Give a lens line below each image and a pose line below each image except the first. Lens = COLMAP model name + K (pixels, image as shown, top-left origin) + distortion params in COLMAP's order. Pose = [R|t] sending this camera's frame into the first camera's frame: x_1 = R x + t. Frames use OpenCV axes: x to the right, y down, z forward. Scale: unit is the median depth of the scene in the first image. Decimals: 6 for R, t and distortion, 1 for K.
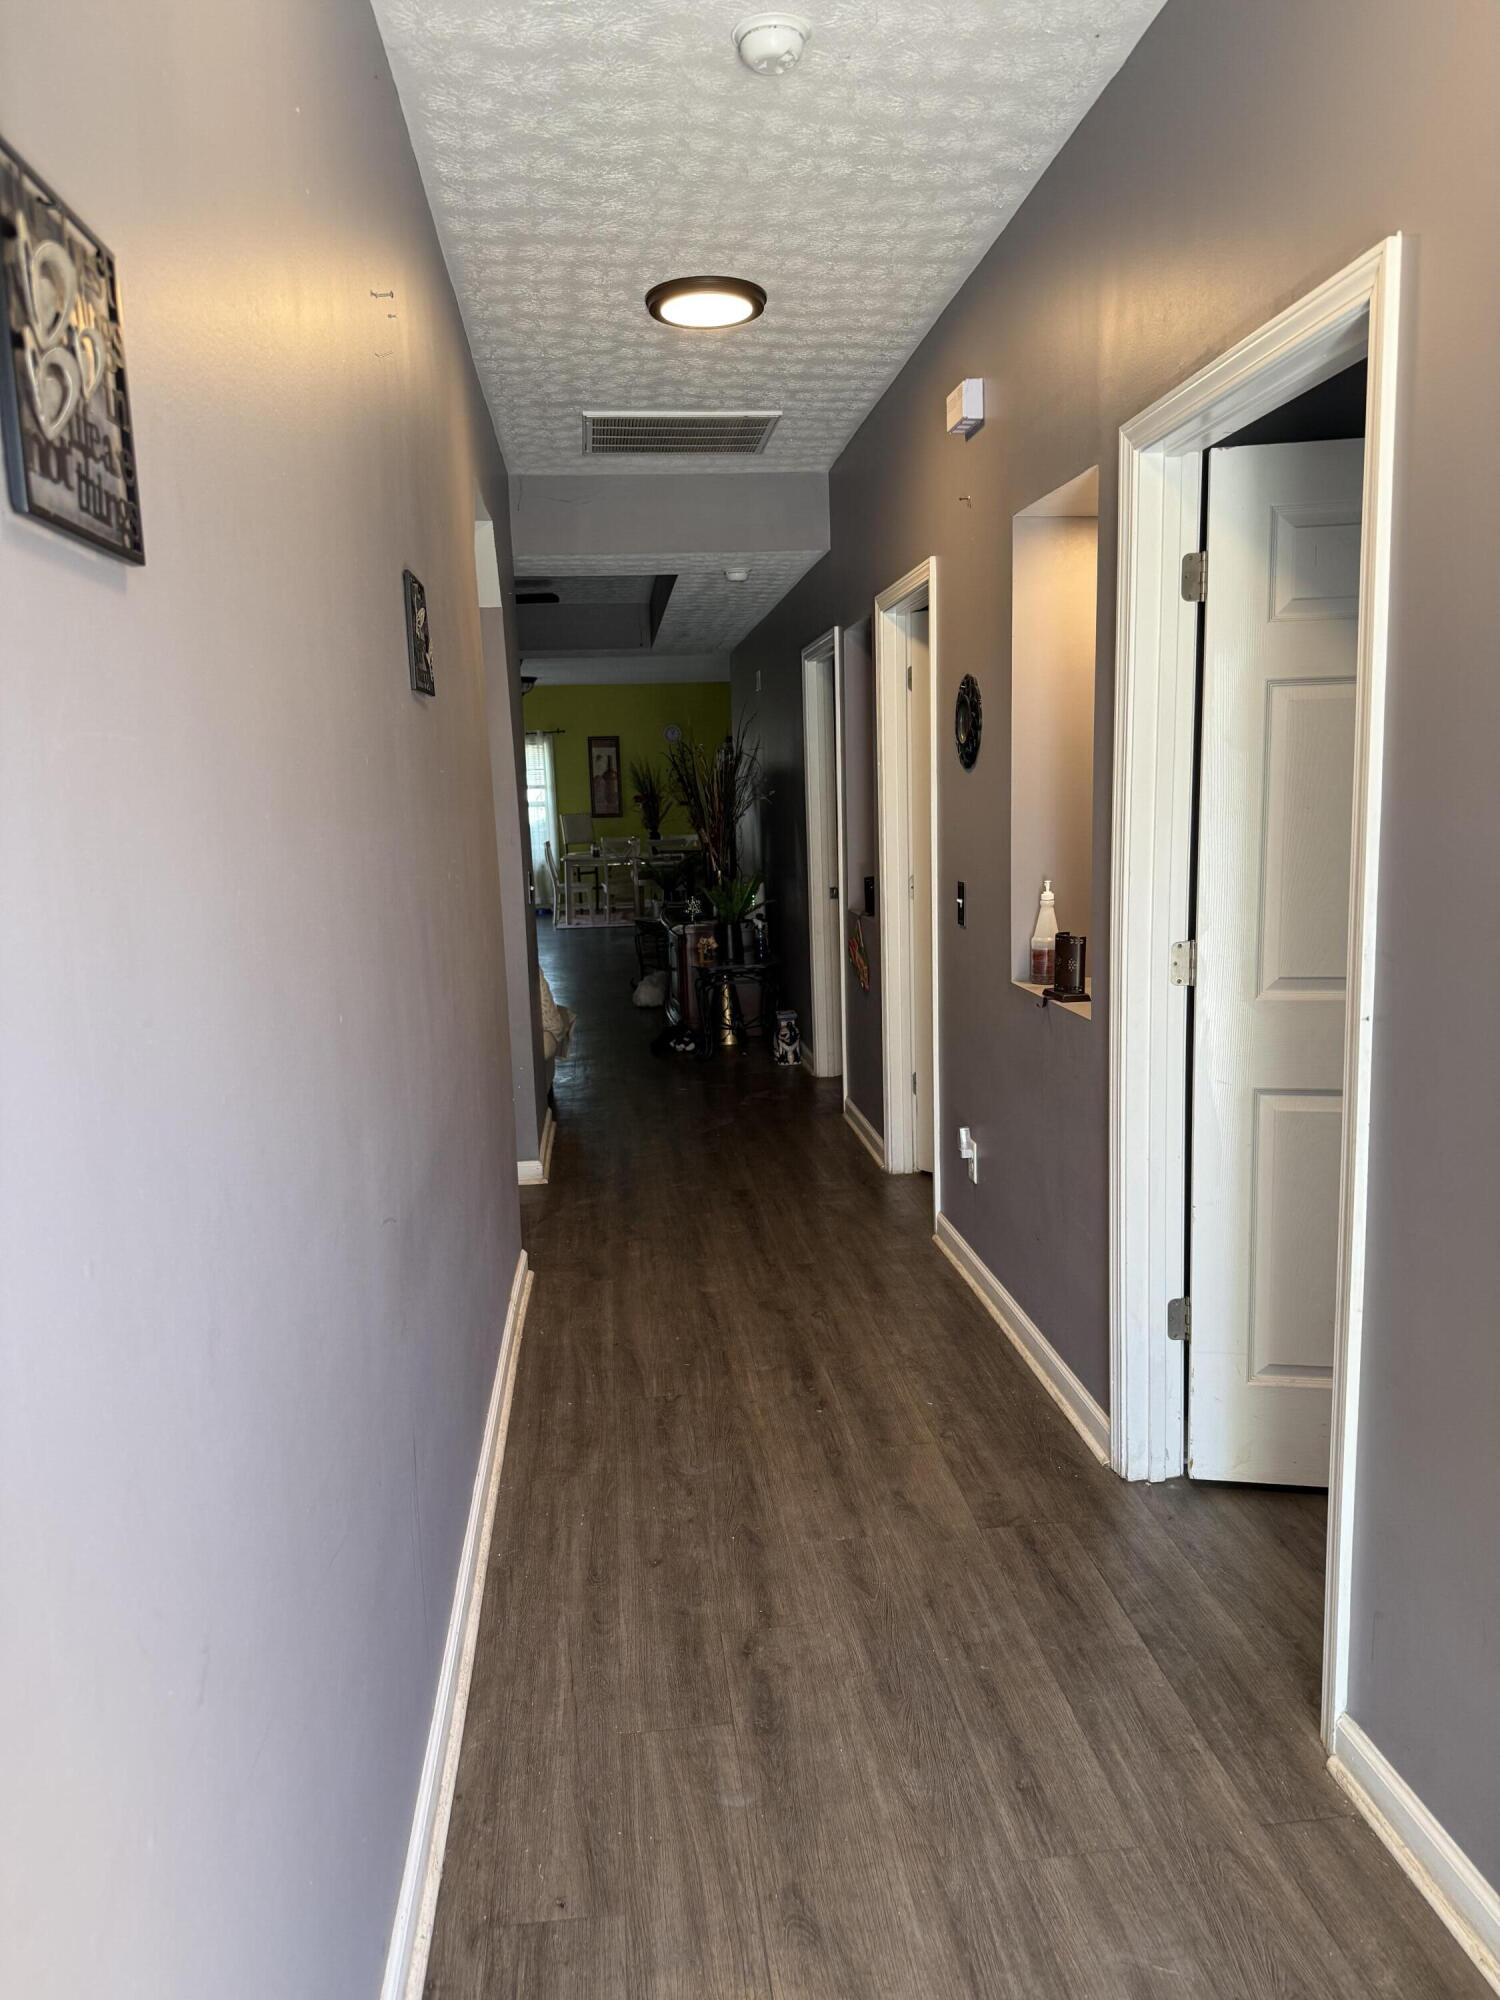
lens RADIAL K [[1416.5, 0, 757.4], [0, 1416.5, 1003.9], [0, 0, 1]] dist [0.061390, -0.083911]
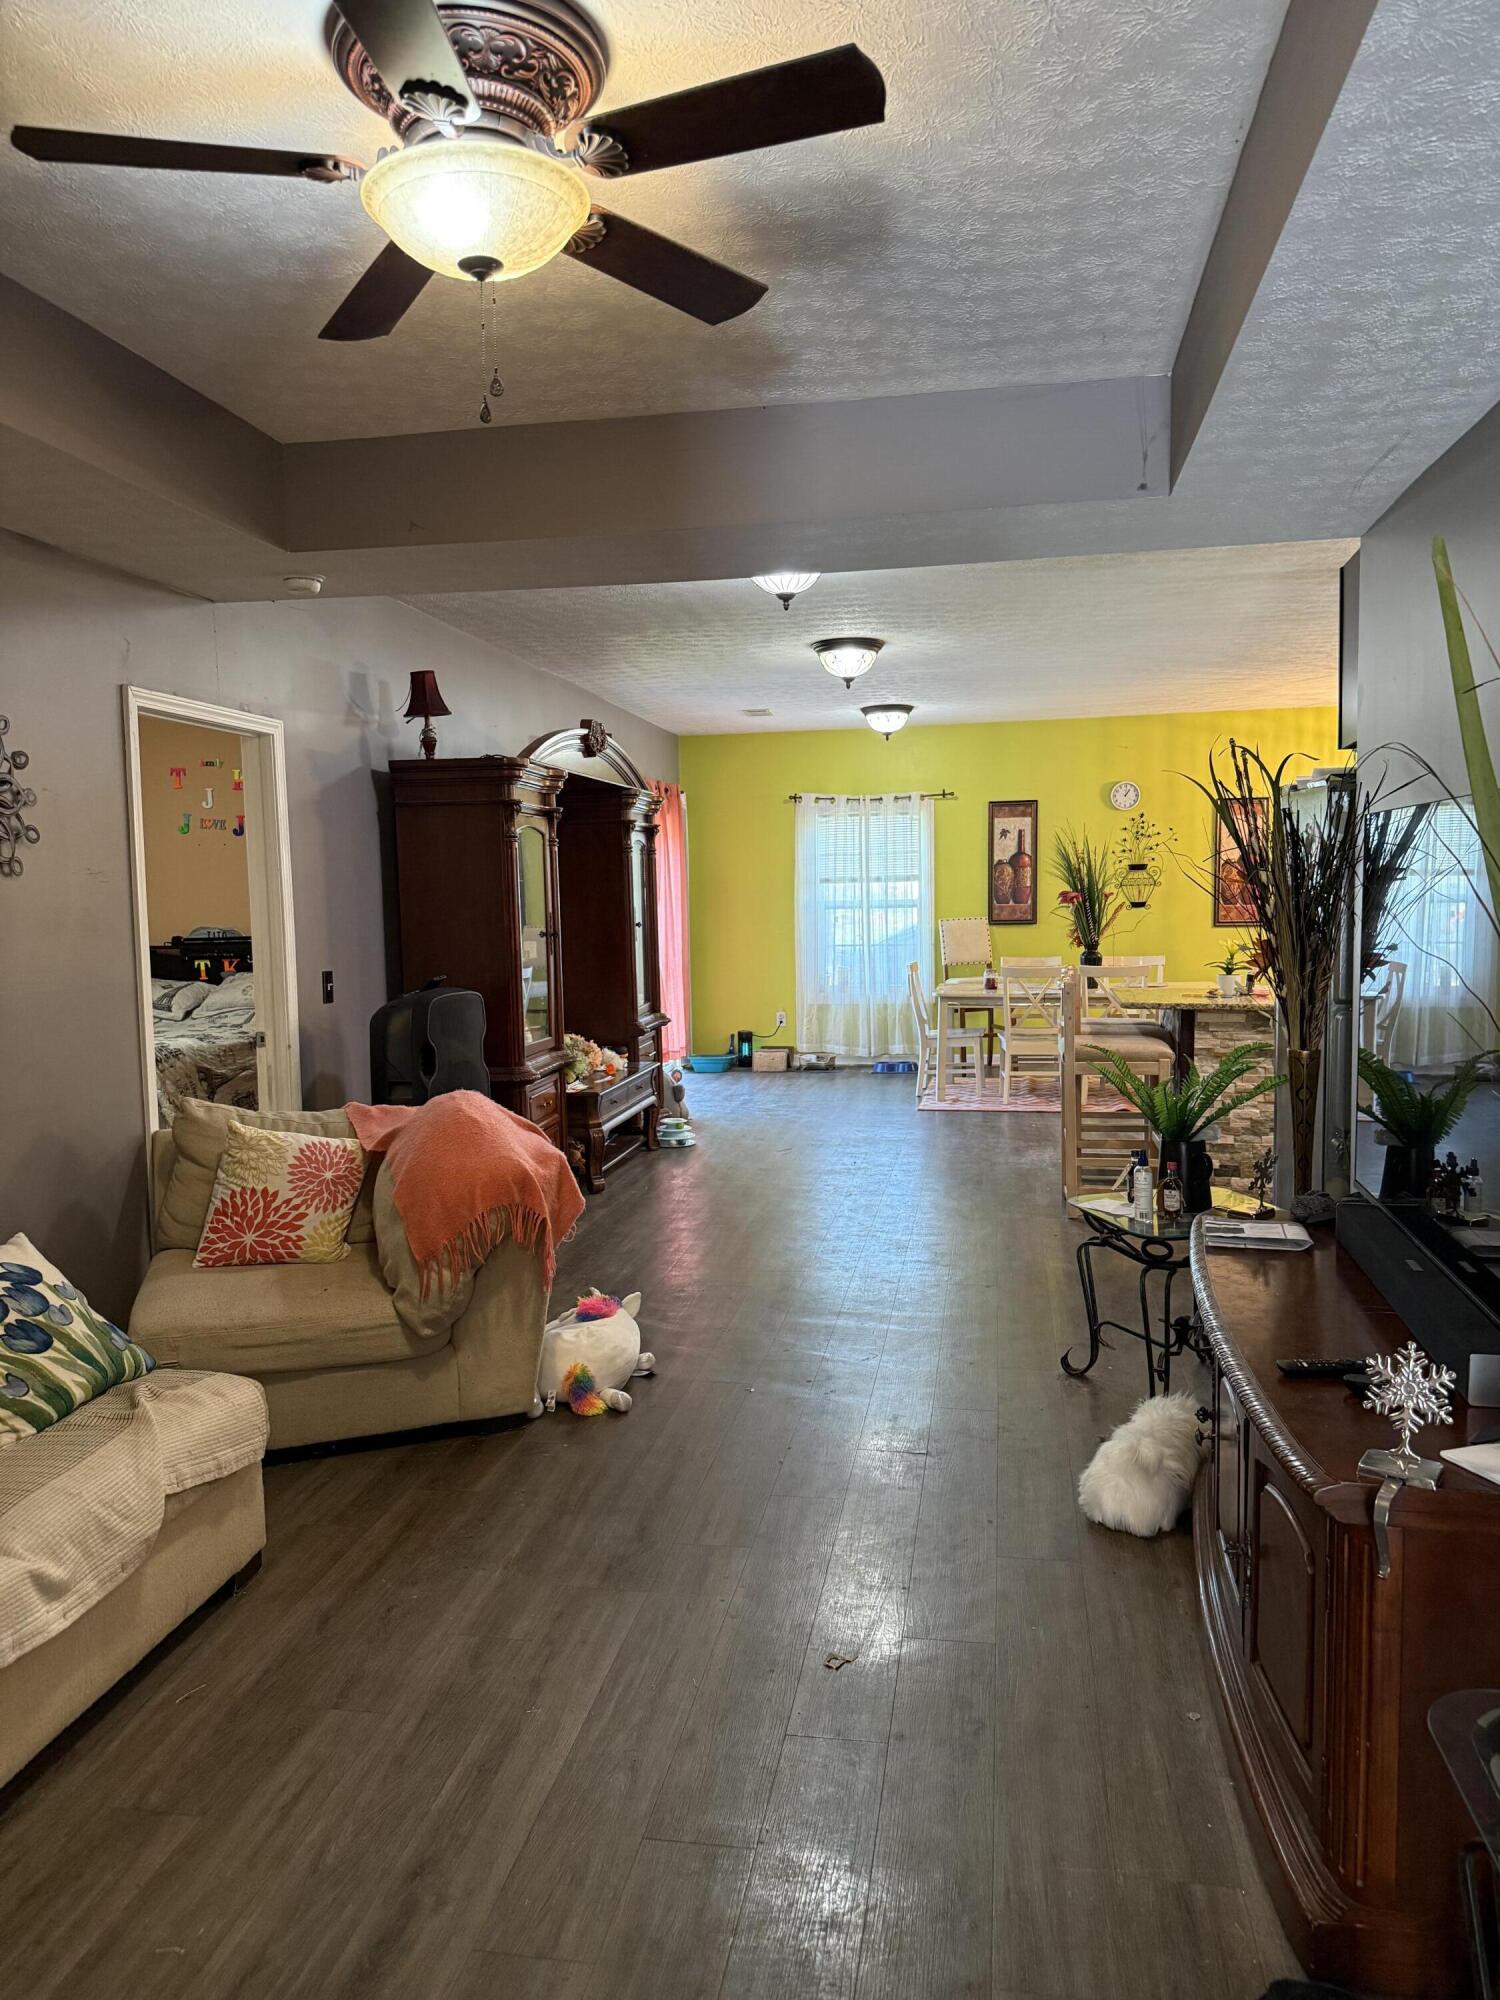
lens RADIAL K [[1416.5, 0, 751.0], [0, 1416.5, 995.2], [0, 0, 1]] dist [0.061390, -0.083911]
pose [[0.959856, 0.042643, -0.277233, -0.042271], [-0.062859, 0.995940, -0.064444, -0.053742], [0.273360, 0.079283, 0.958639, 0.374983]]
